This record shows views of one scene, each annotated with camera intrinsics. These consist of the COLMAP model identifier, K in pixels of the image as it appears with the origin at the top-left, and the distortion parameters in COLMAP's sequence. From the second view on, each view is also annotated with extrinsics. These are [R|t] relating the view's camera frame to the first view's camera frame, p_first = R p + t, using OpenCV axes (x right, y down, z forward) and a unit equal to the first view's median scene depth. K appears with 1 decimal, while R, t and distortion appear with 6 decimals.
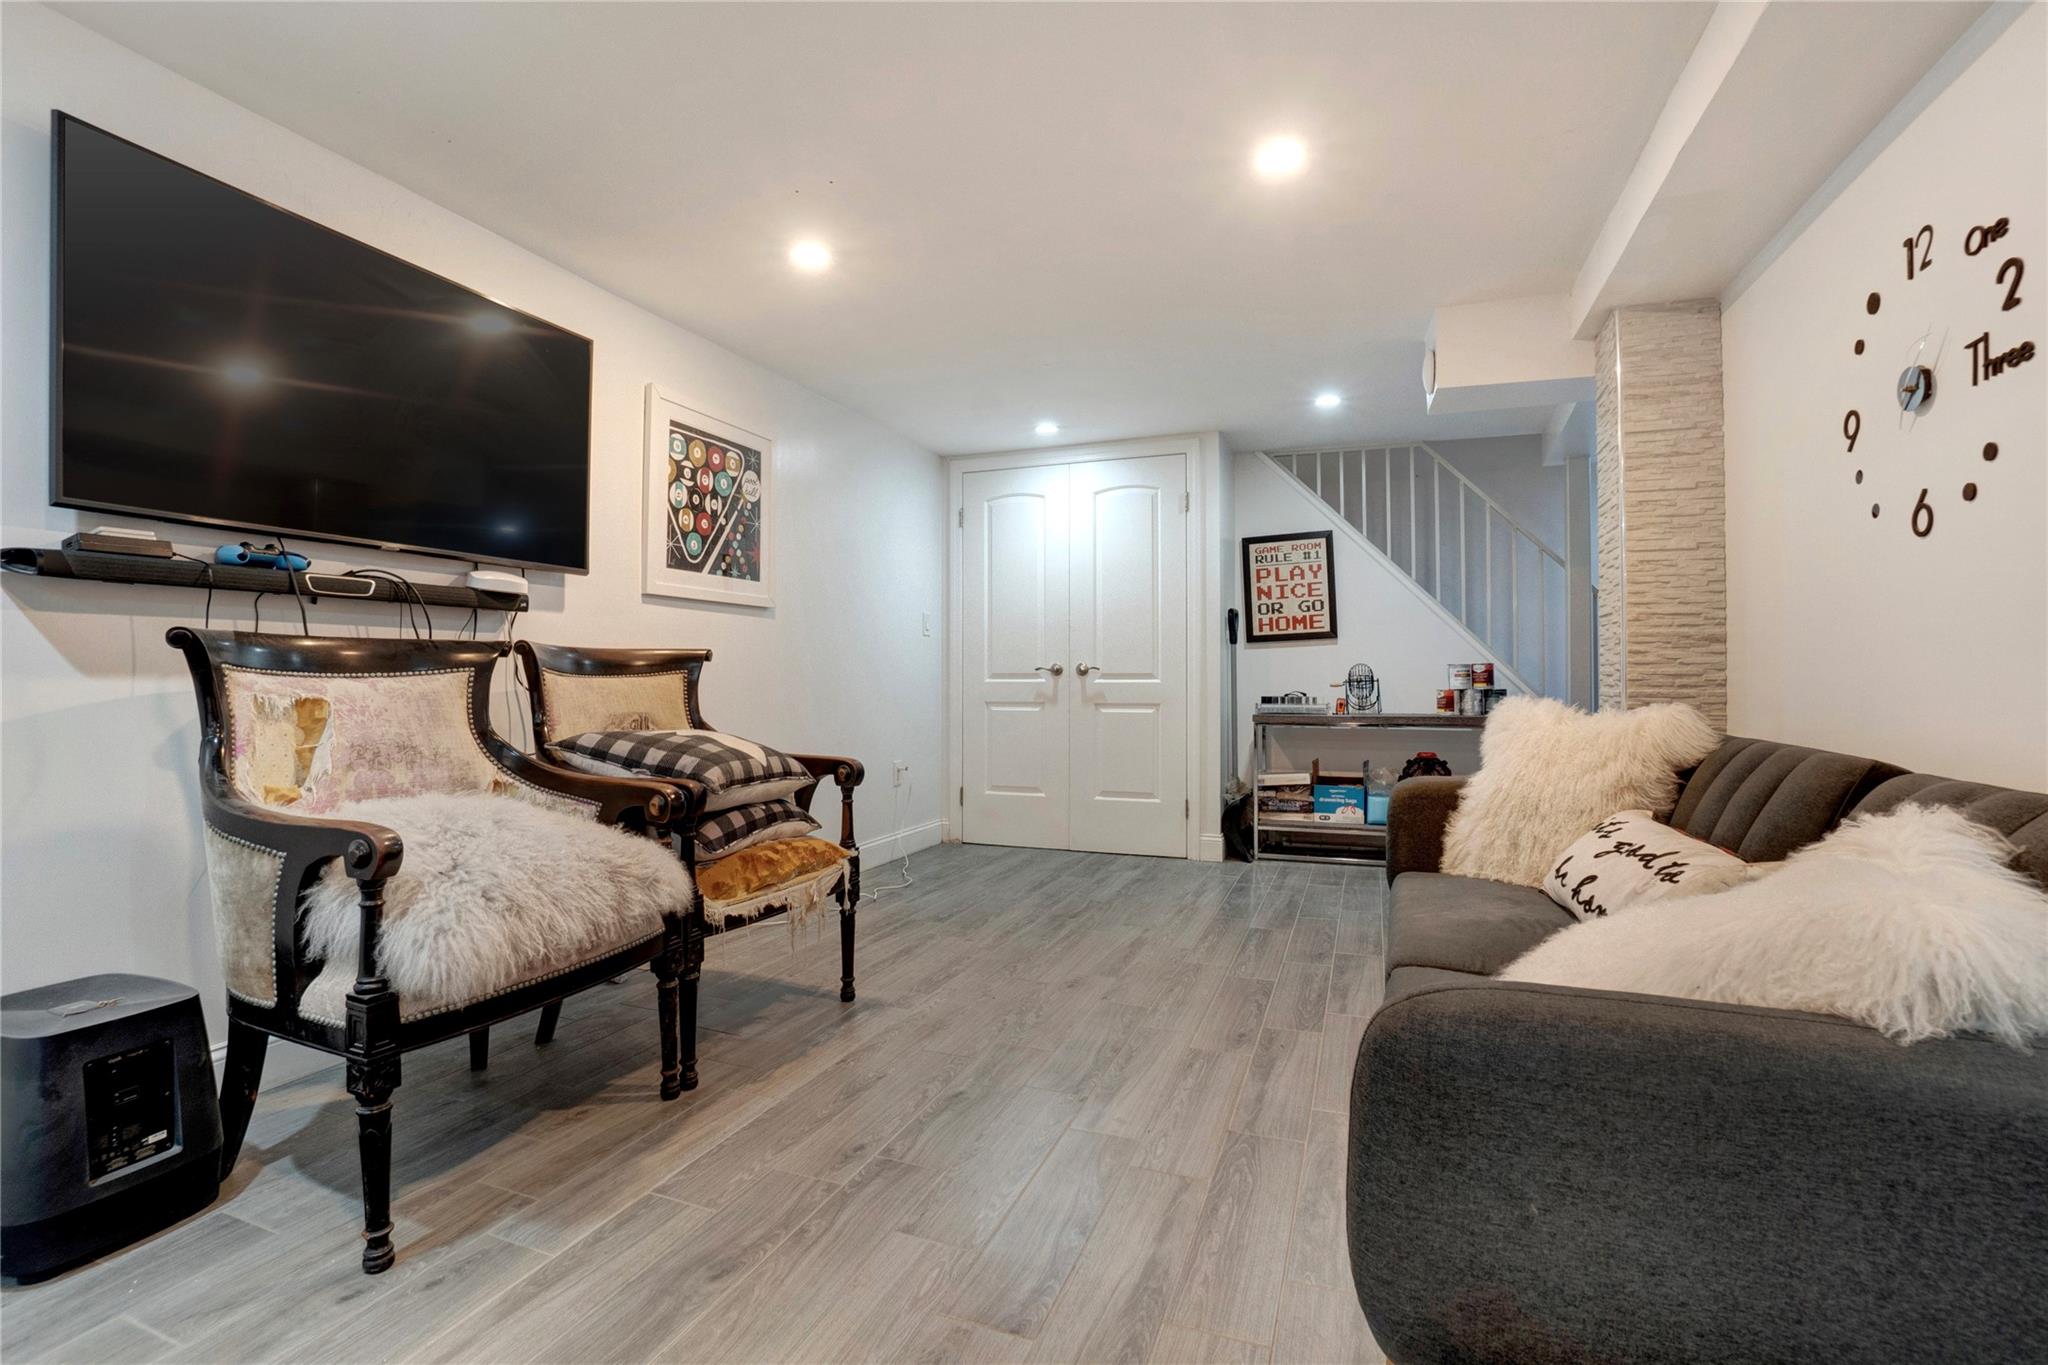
lens RADIAL K [[877.9, 0, 1024.0], [0, 877.9, 682.5], [0, 0, 1]] dist [0.000024, -0.000018]
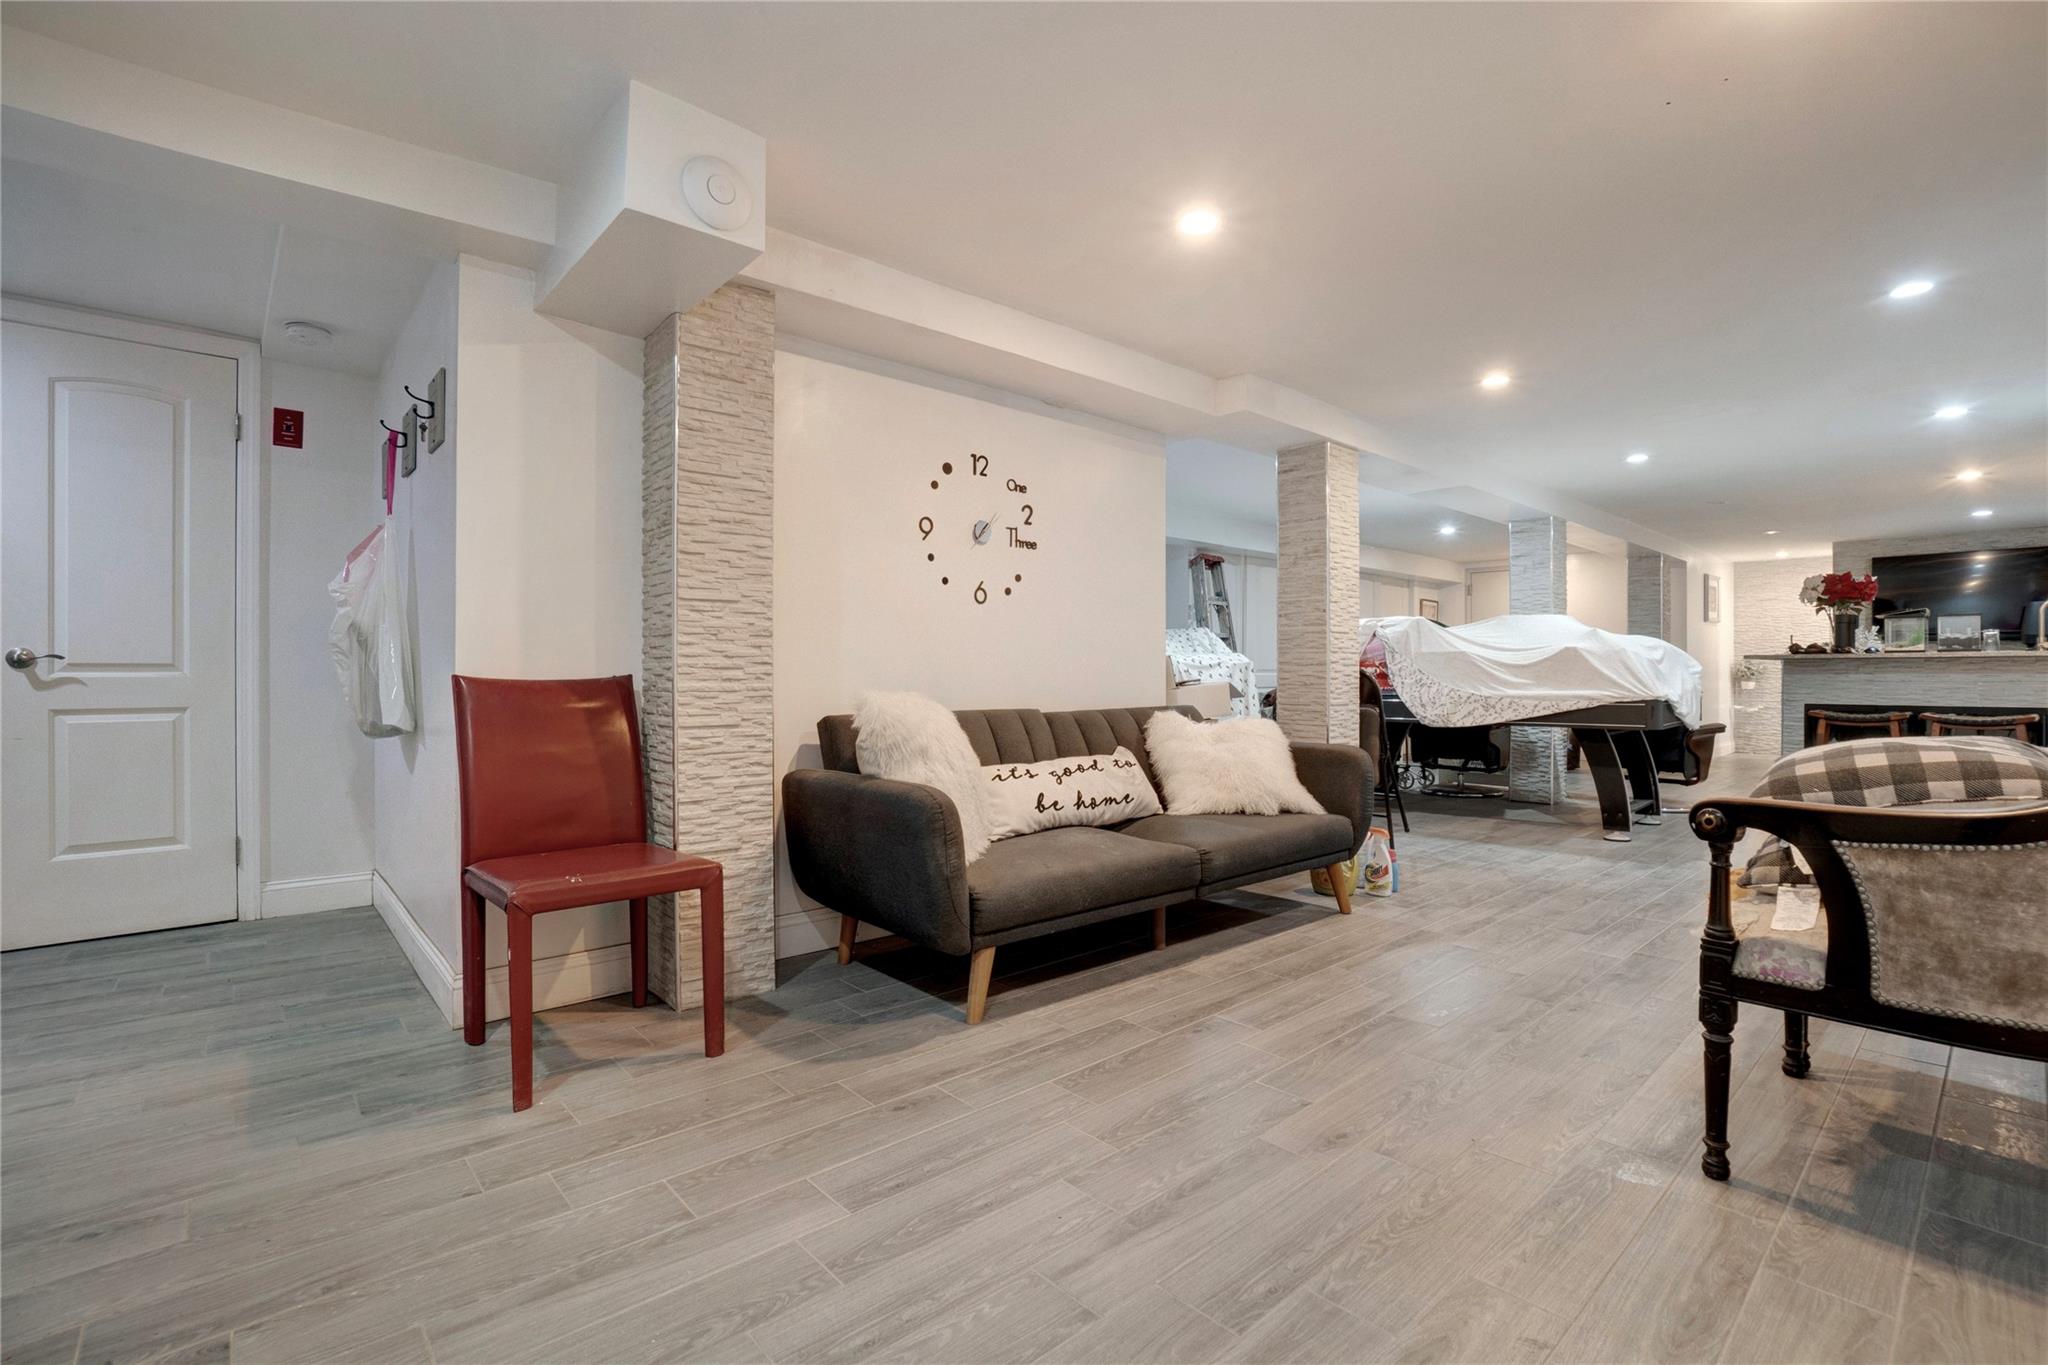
lens RADIAL K [[918.5, 0, 1076.1], [0, 918.5, 673.2], [0, 0, 1]] dist [-0.001363, 0.000228]
pose [[-0.905155, -0.000248, 0.425081, -0.074211], [0.001230, 0.999994, 0.003202, -0.006889], [-0.425079, 0.003421, -0.905150, 2.115881]]
